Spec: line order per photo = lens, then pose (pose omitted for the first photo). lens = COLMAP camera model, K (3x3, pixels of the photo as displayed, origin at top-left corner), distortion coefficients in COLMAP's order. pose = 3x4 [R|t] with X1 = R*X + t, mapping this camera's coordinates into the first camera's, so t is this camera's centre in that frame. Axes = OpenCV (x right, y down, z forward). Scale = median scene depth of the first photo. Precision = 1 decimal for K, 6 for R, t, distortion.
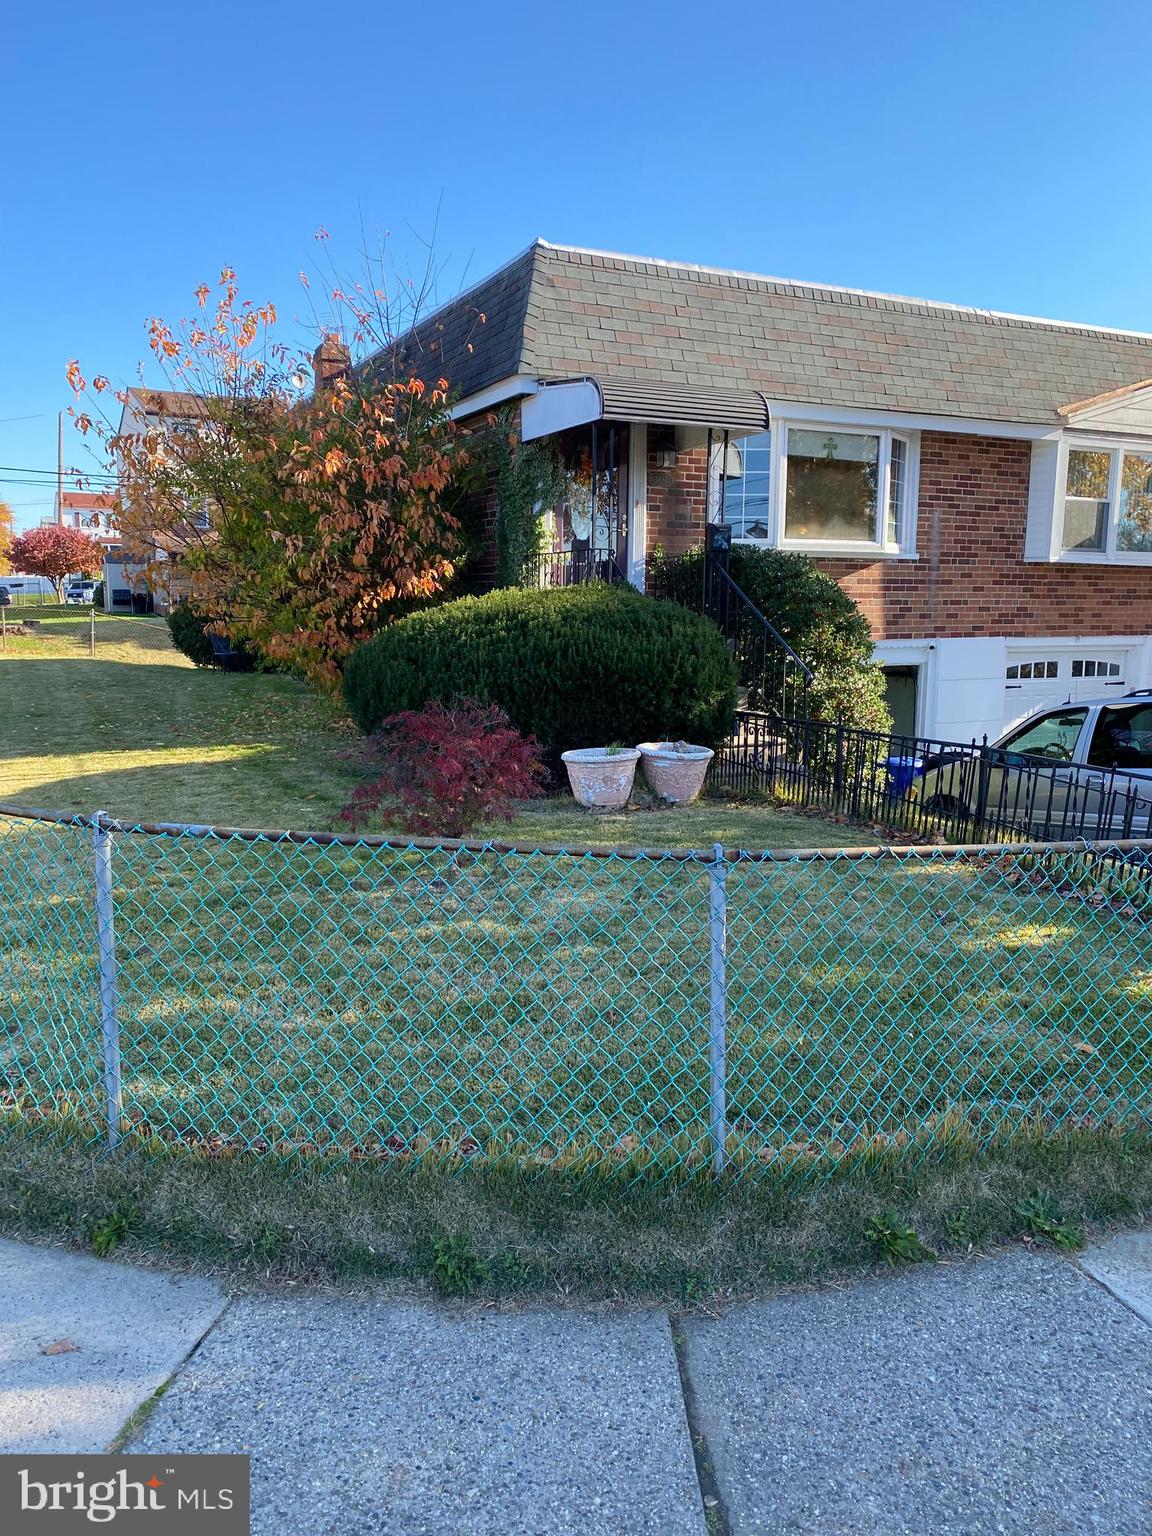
lens RADIAL K [[1156.5, 0, 557.9], [0, 1156.5, 766.1], [0, 0, 1]] dist [0.071695, -0.113618]
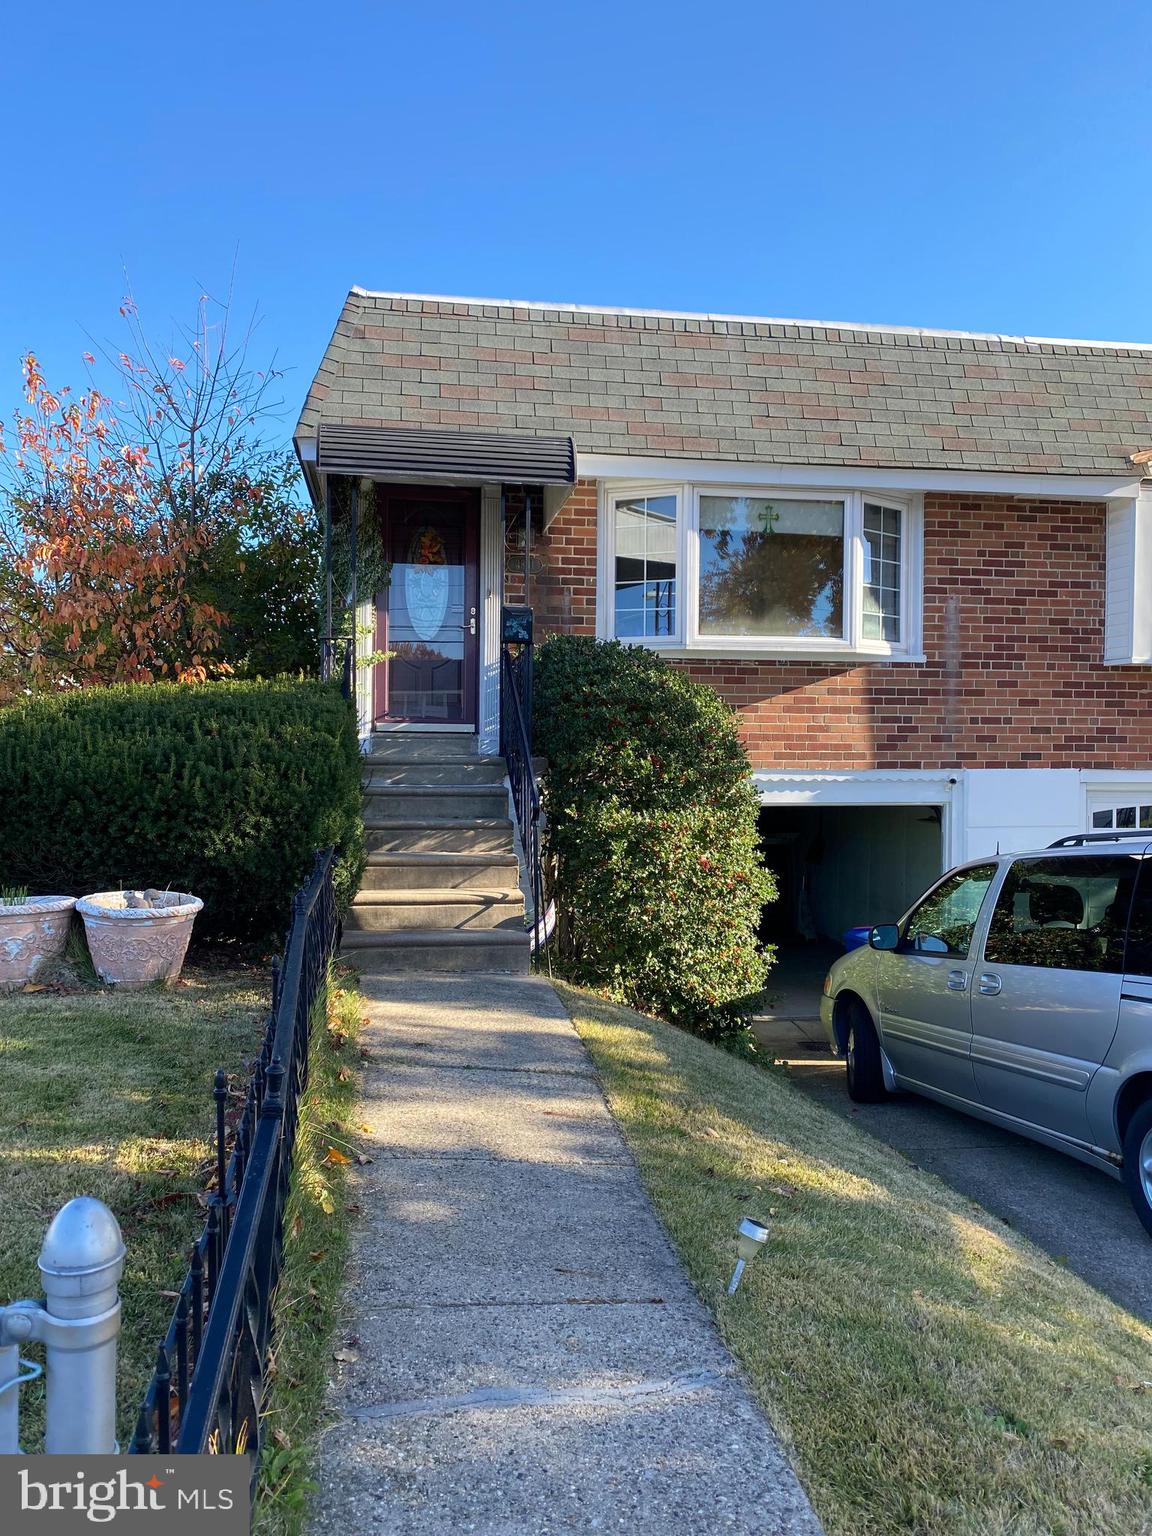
lens RADIAL K [[1156.5, 0, 557.9], [0, 1156.5, 766.1], [0, 0, 1]] dist [0.071695, -0.113618]
pose [[0.958455, 0.001580, -0.285240, 0.296745], [-0.039323, 0.991169, -0.126642, -0.009235], [0.282520, 0.132597, 0.950053, 0.239378]]
